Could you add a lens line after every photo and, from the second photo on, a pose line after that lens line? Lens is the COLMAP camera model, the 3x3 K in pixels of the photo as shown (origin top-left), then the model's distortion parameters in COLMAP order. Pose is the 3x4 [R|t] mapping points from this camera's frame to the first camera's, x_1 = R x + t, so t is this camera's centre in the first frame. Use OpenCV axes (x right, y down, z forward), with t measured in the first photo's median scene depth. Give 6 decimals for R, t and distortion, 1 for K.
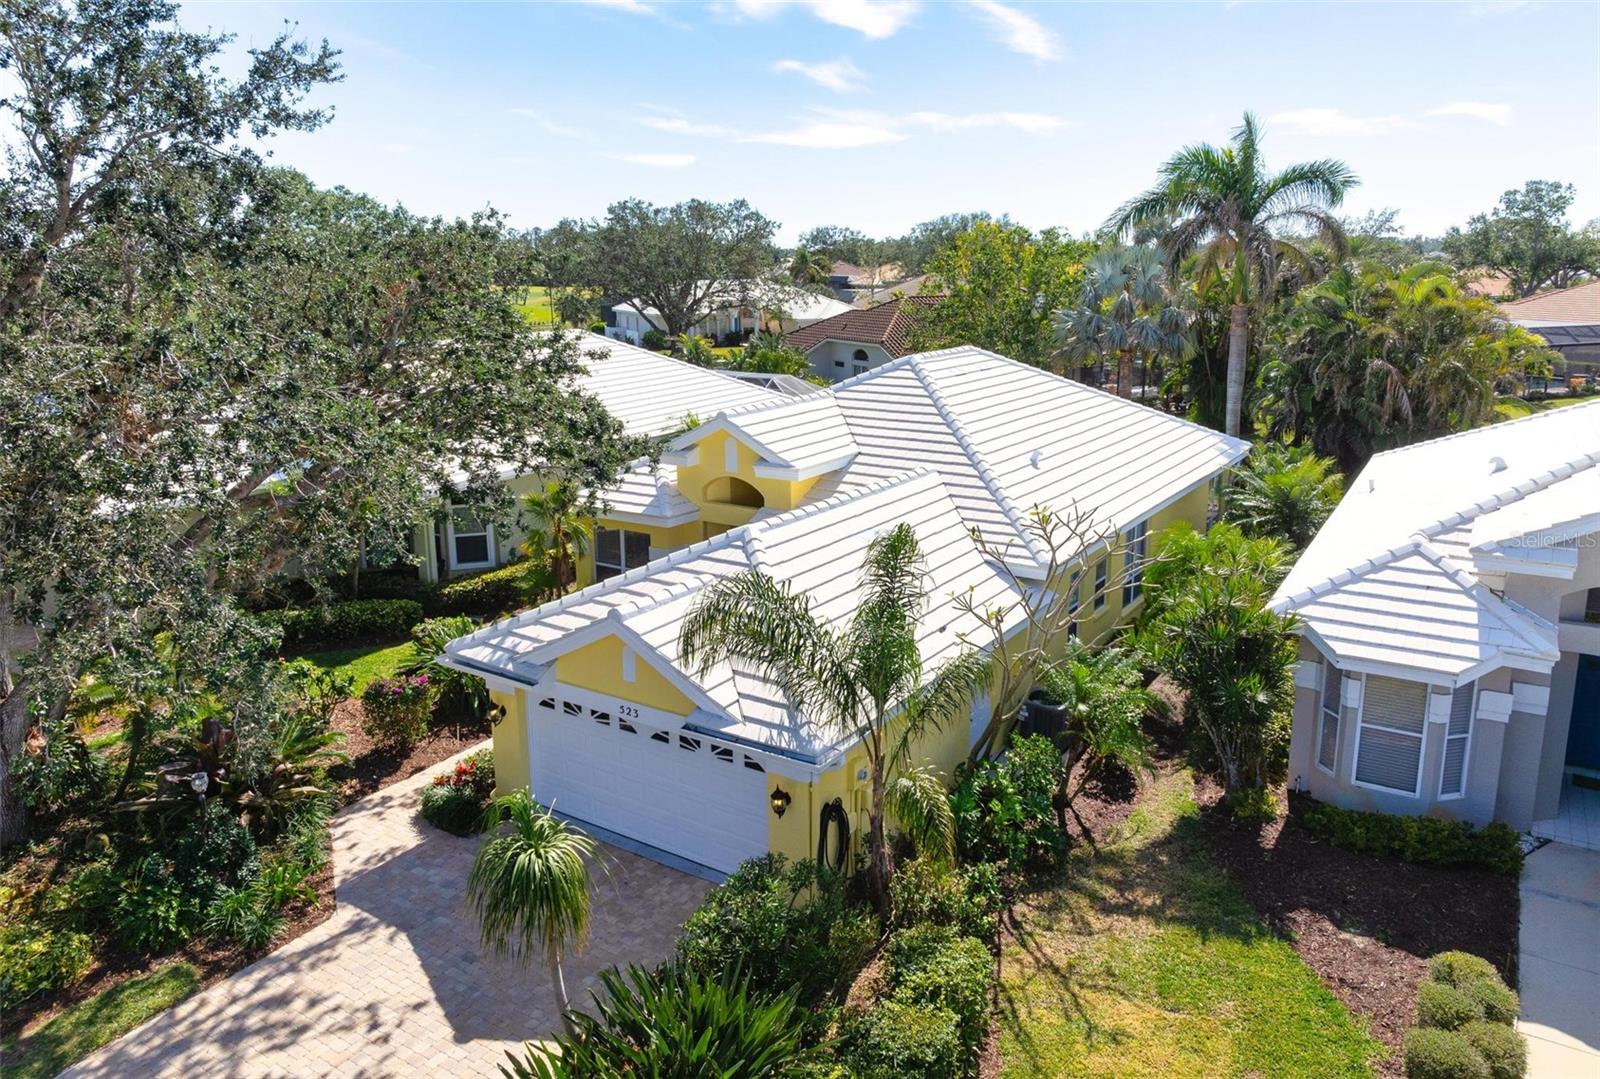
lens RADIAL K [[1129.8, 0, 800.0], [0, 1129.8, 539.5], [0, 0, 1]] dist [0.002762, 0.001464]
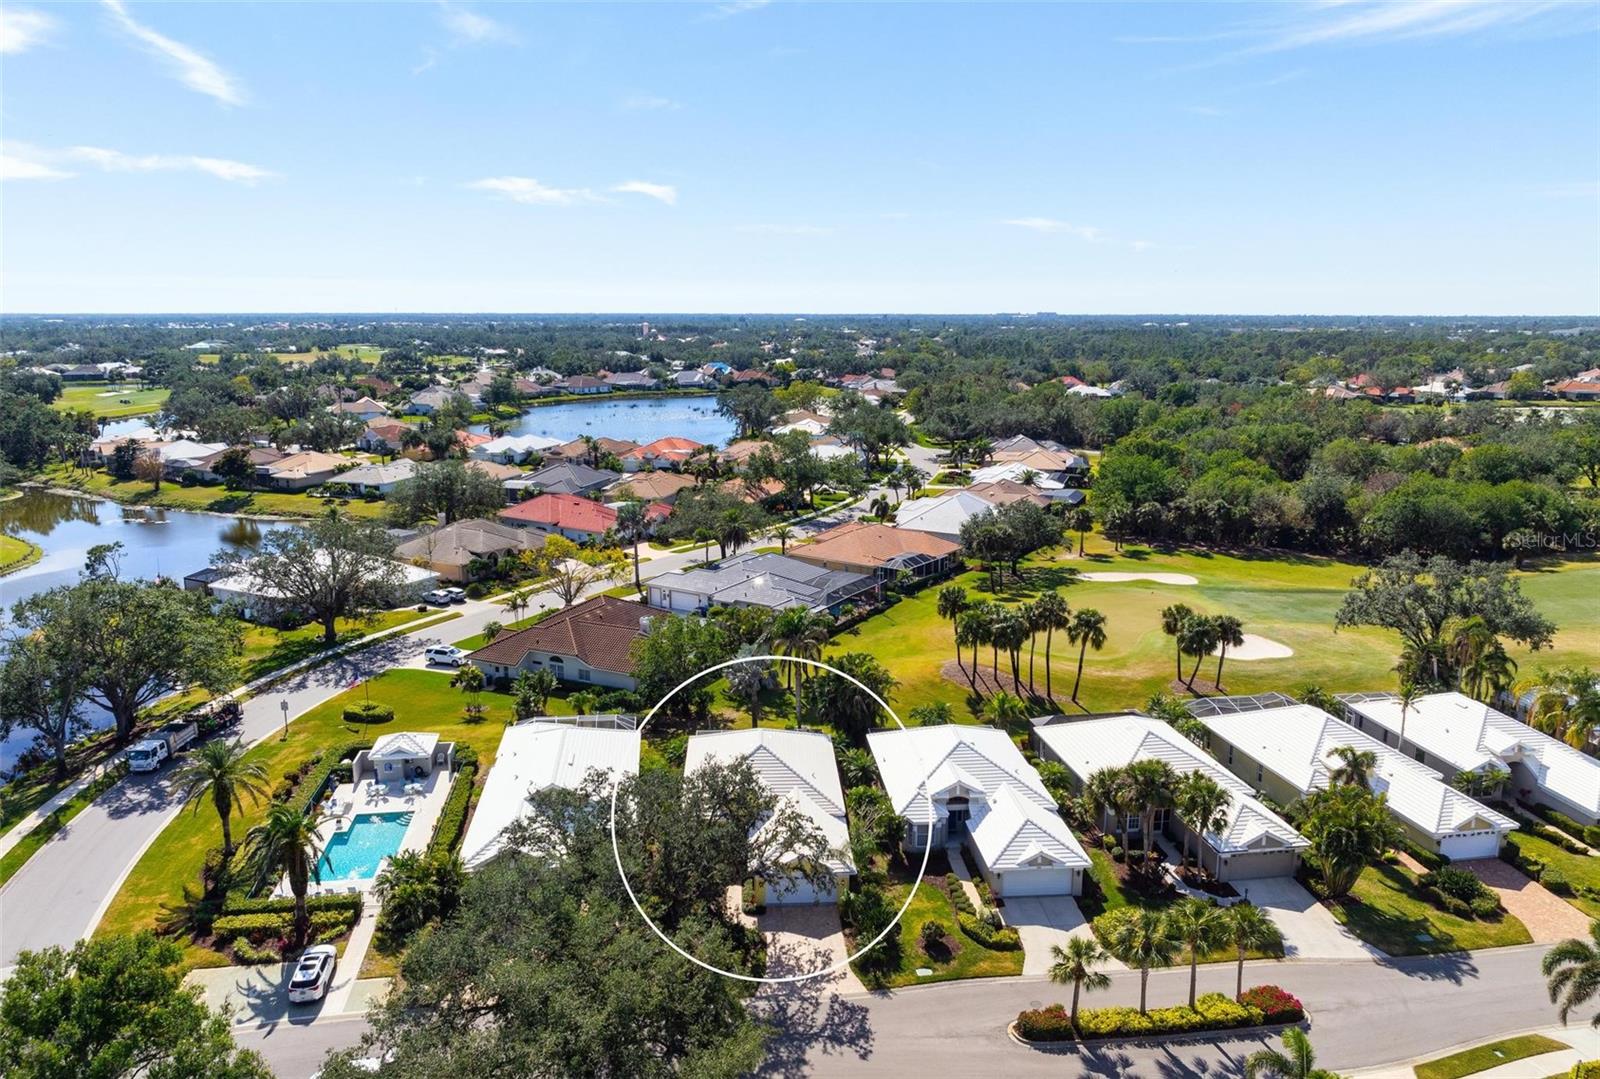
lens RADIAL K [[1129.8, 0, 800.0], [0, 1129.8, 539.5], [0, 0, 1]] dist [0.002762, 0.001464]
pose [[0.797560, -0.104329, 0.594150, -3.013383], [0.132090, 0.991232, -0.003257, -1.295331], [-0.588601, 0.081079, 0.804348, -3.080033]]
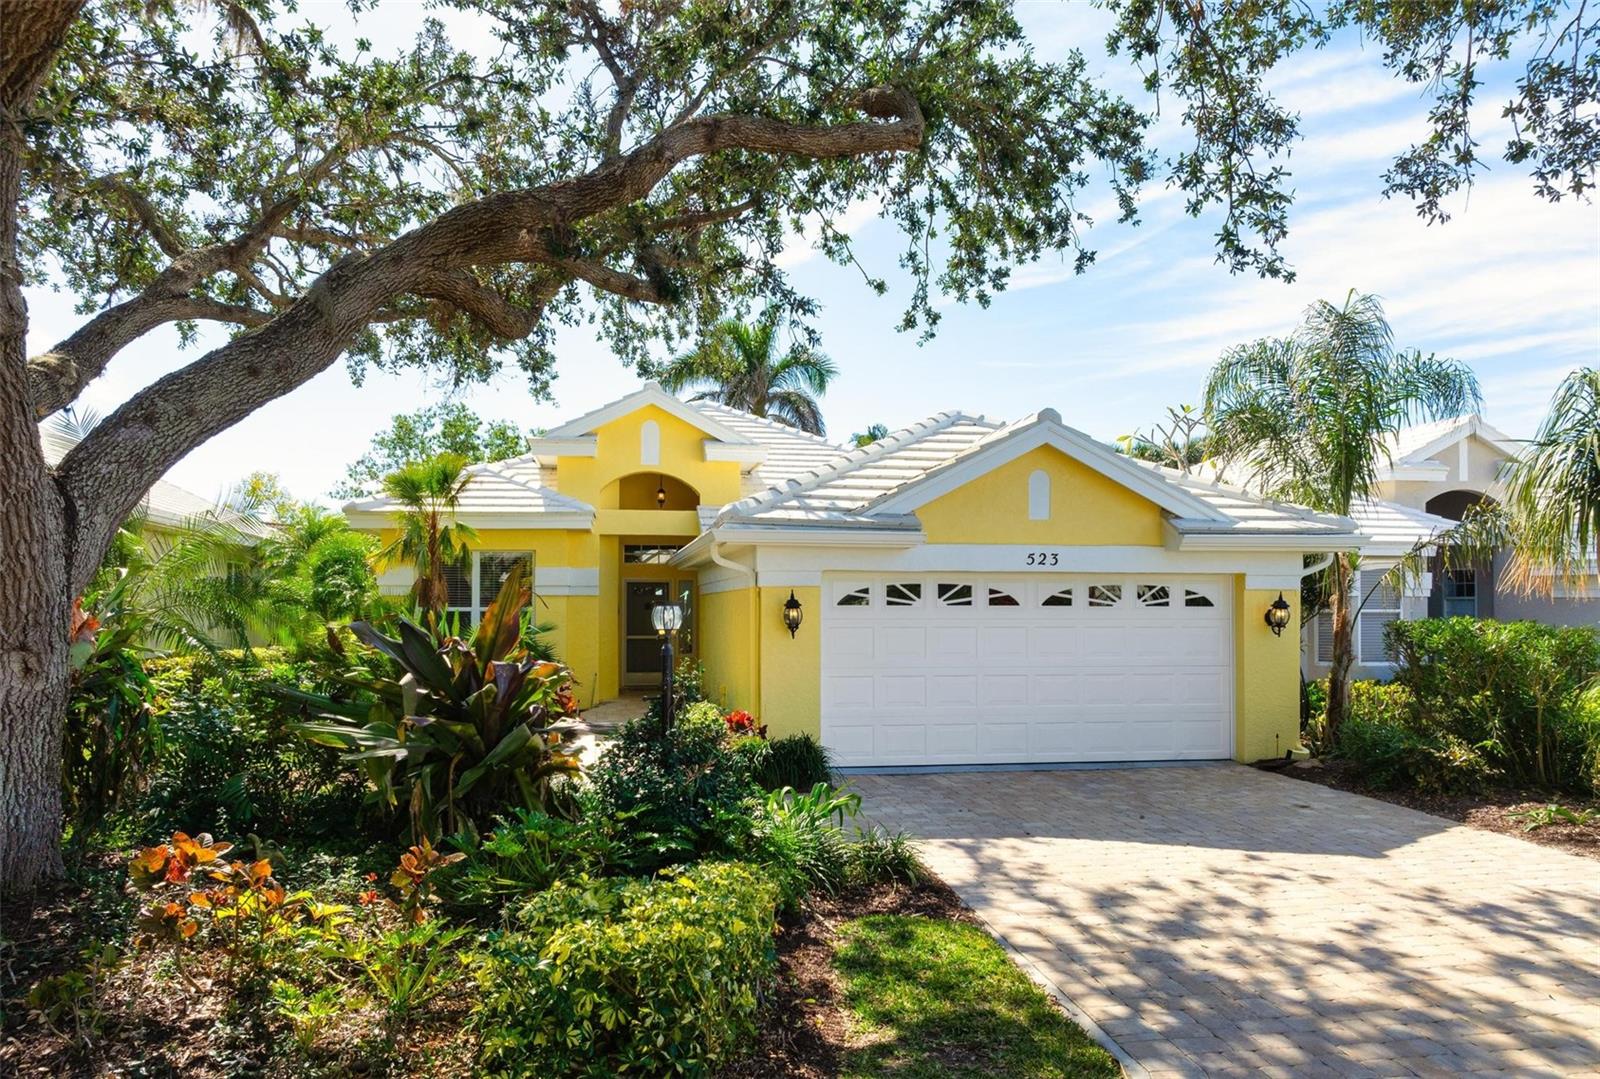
lens RADIAL K [[1139.6, 0, 830.1], [0, 1139.6, 596.0], [0, 0, 1]] dist [-0.005769, 0.002218]
pose [[0.705273, 0.023863, 0.708534, -0.863920], [0.153602, 0.970549, -0.185583, 0.323231], [-0.692095, 0.239719, 0.680837, 0.642768]]
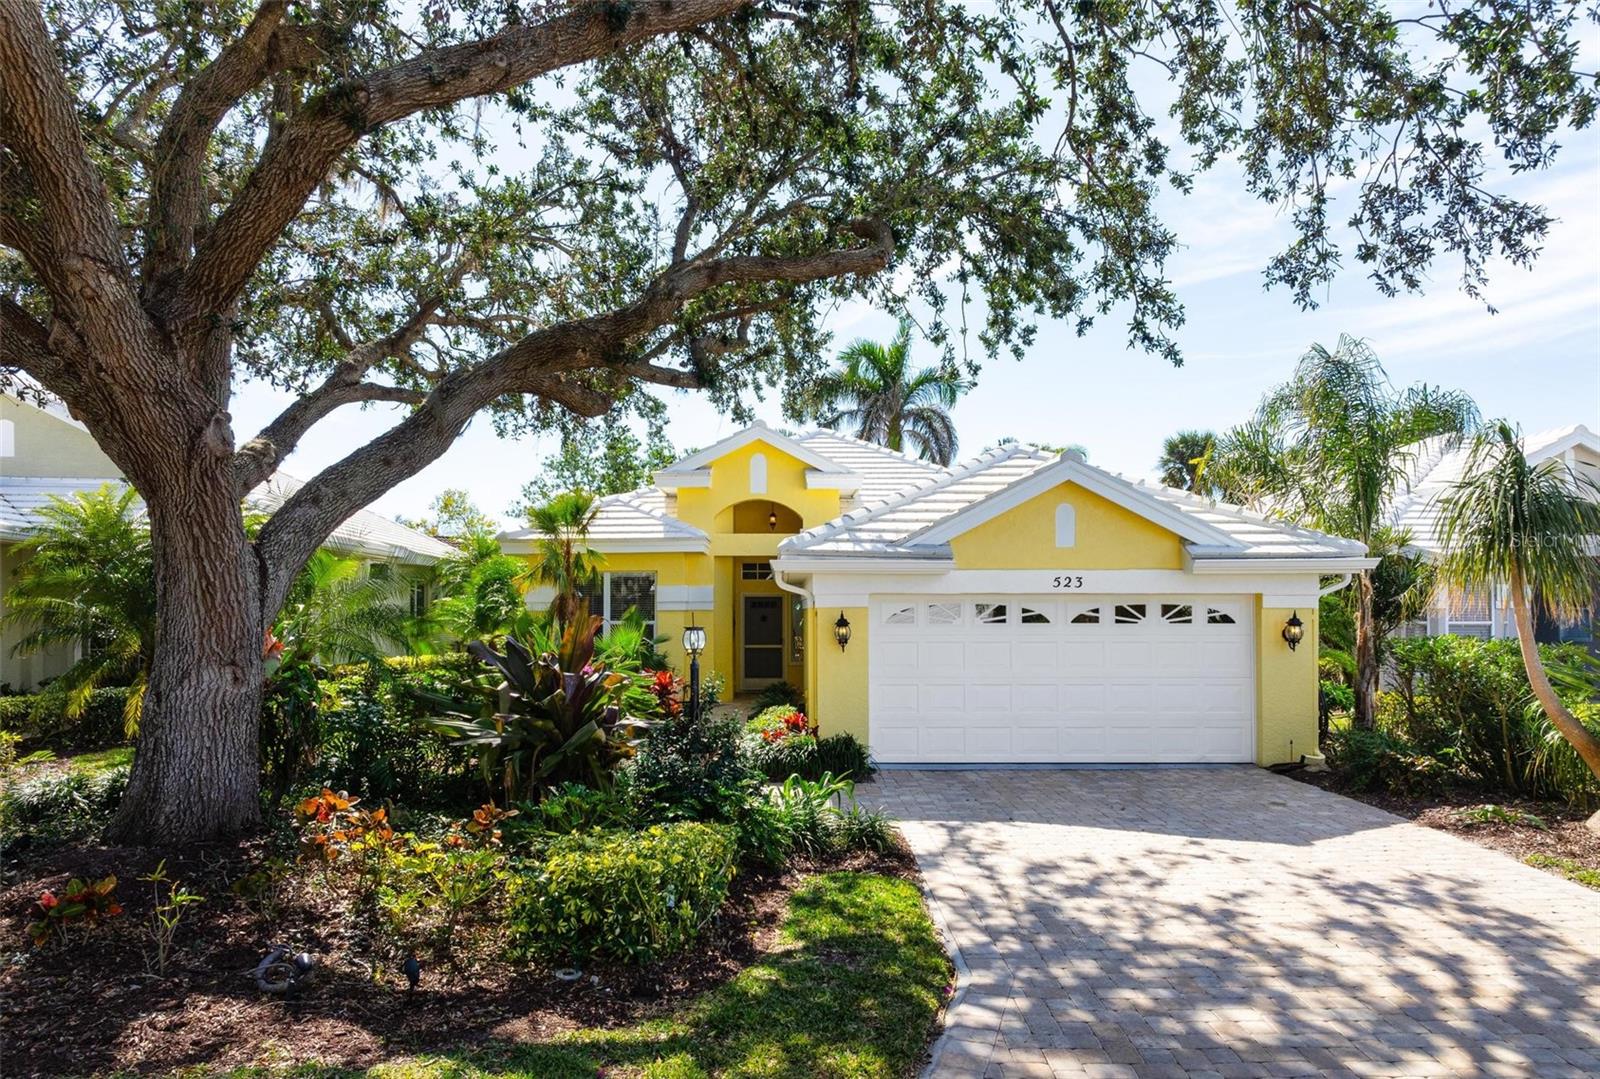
lens RADIAL K [[1139.6, 0, 830.1], [0, 1139.6, 596.0], [0, 0, 1]] dist [-0.005769, 0.002218]
pose [[0.802372, 0.023533, 0.596360, -0.882578], [0.128002, 0.969185, -0.210465, 0.350268], [-0.582936, 0.245207, 0.774635, 0.484997]]
